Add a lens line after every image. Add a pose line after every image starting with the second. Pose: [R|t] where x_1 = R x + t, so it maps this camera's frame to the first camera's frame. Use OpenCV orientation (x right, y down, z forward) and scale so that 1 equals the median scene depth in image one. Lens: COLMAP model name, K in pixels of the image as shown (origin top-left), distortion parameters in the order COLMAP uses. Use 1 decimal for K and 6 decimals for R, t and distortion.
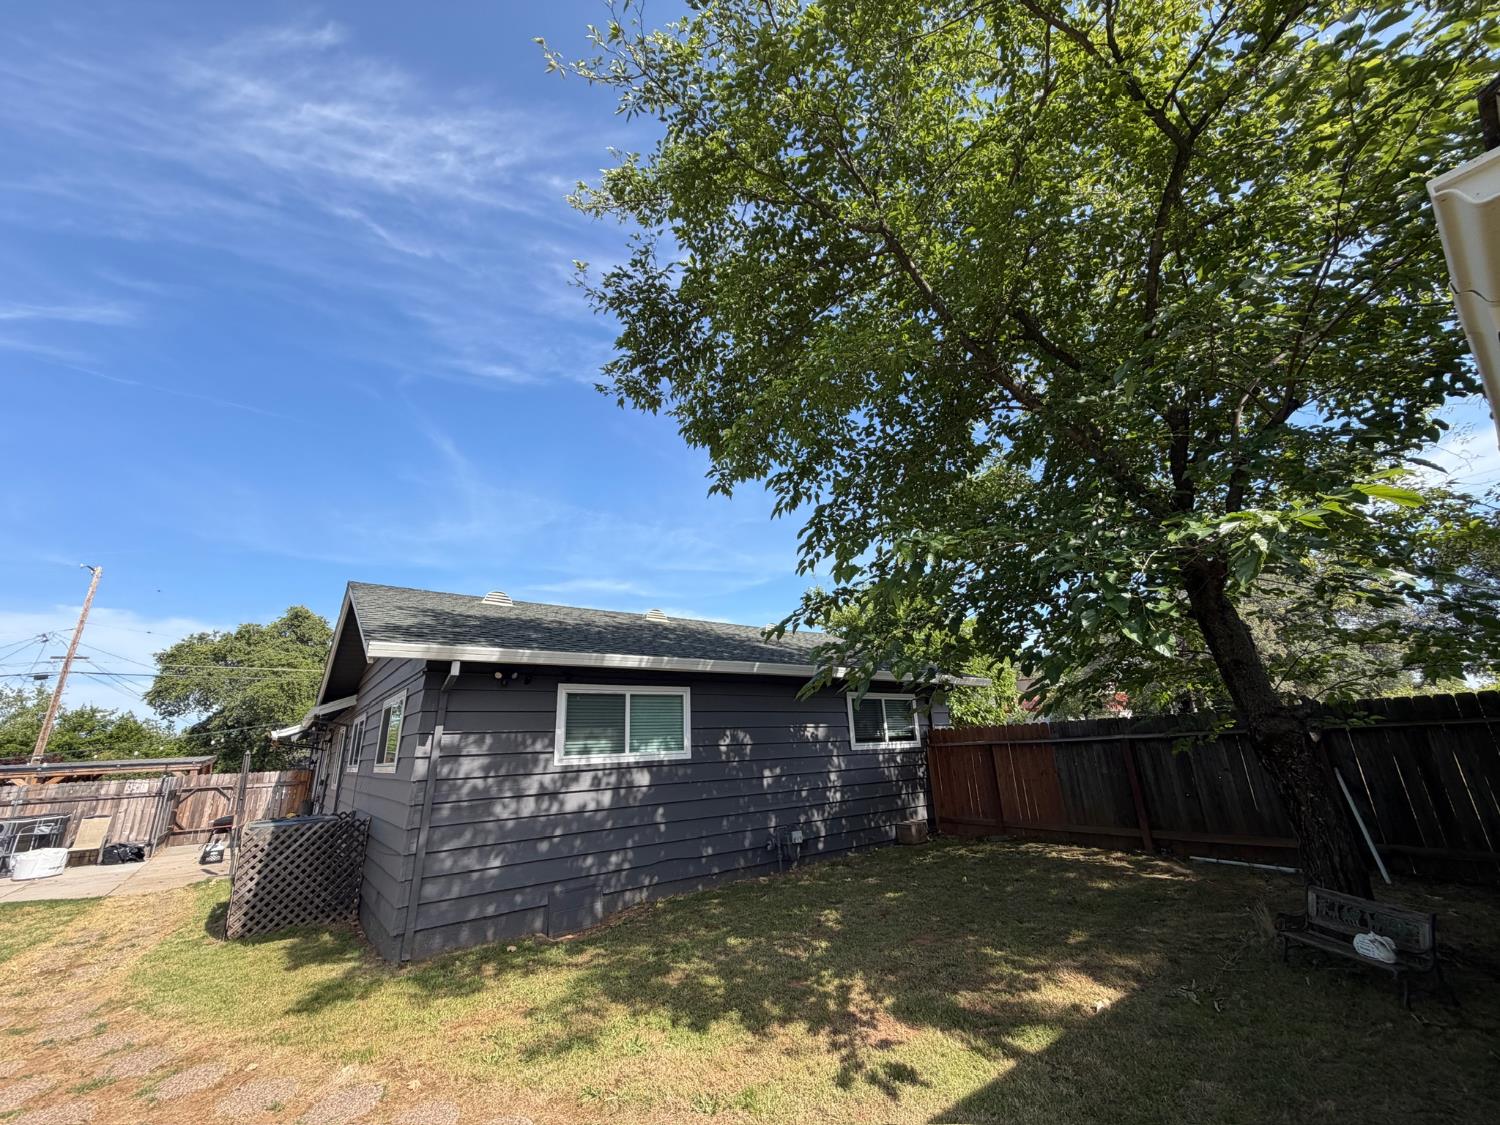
lens RADIAL K [[596.7, 0, 752.5], [0, 596.7, 558.5], [0, 0, 1]] dist [-0.000033, 0.000640]
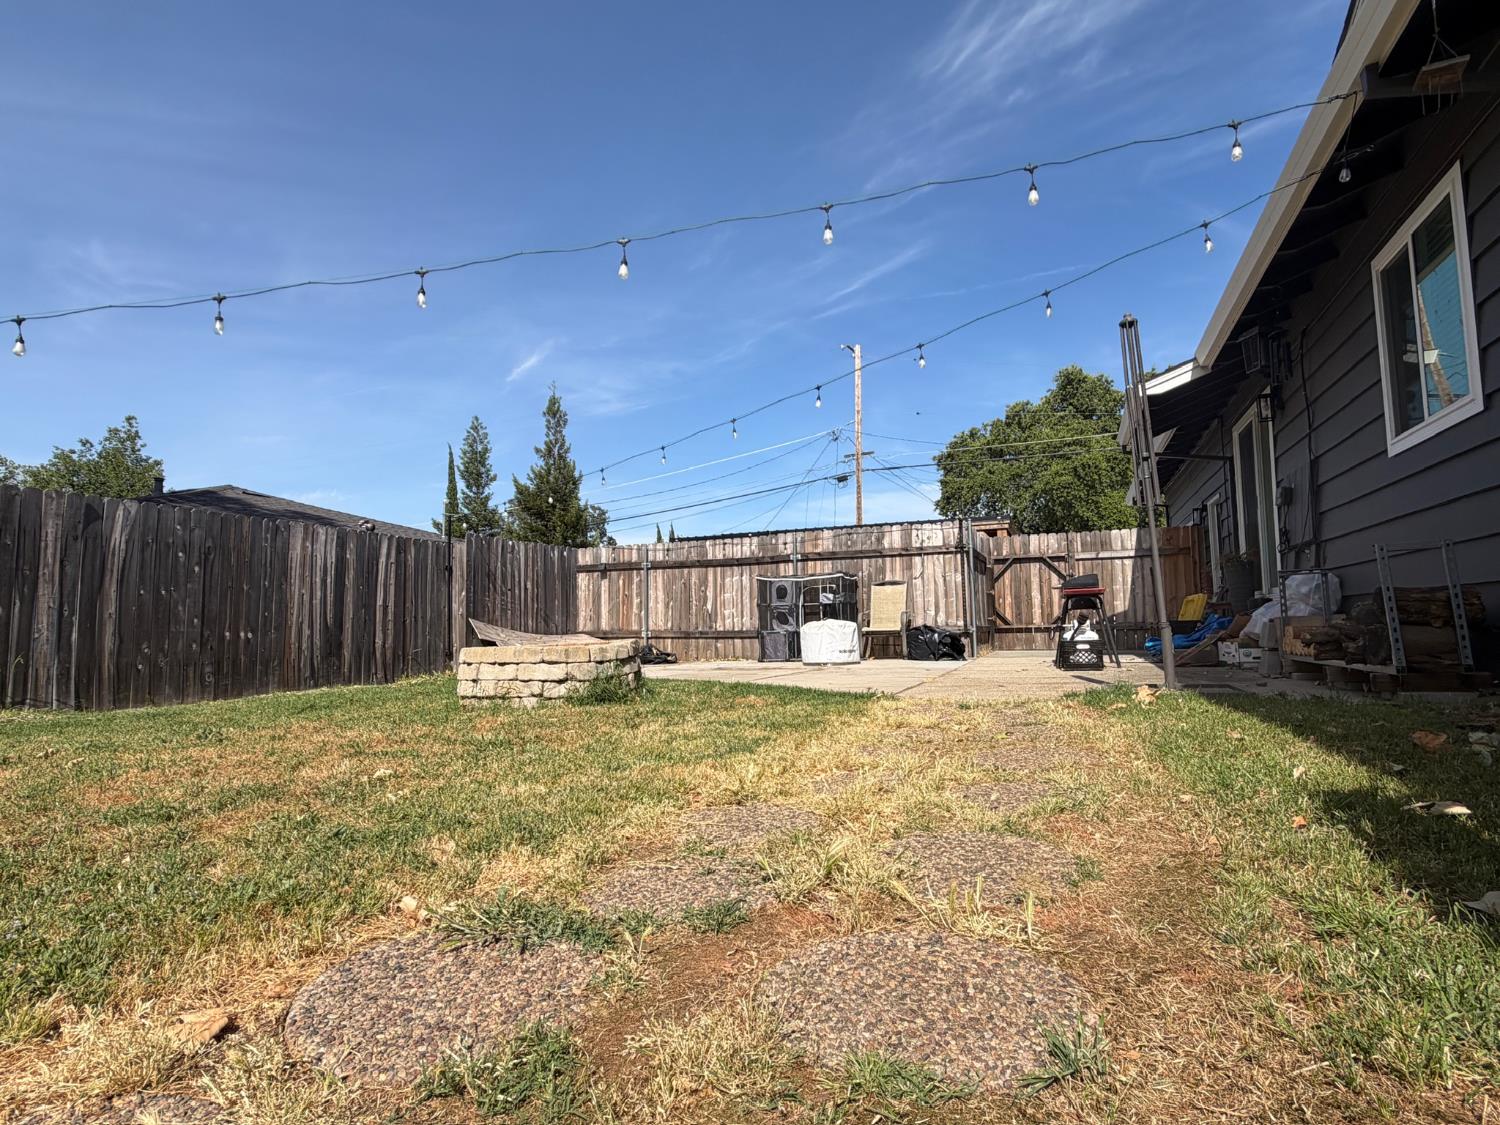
lens RADIAL K [[784.7, 0, 750.0], [0, 784.7, 560.0], [0, 0, 1]] dist [-0.000625, -0.000059]
pose [[0.512494, -0.041710, -0.857677, -0.437105], [0.254091, 0.961456, 0.105072, 0.254260], [0.820237, -0.271777, 0.503338, 0.438335]]
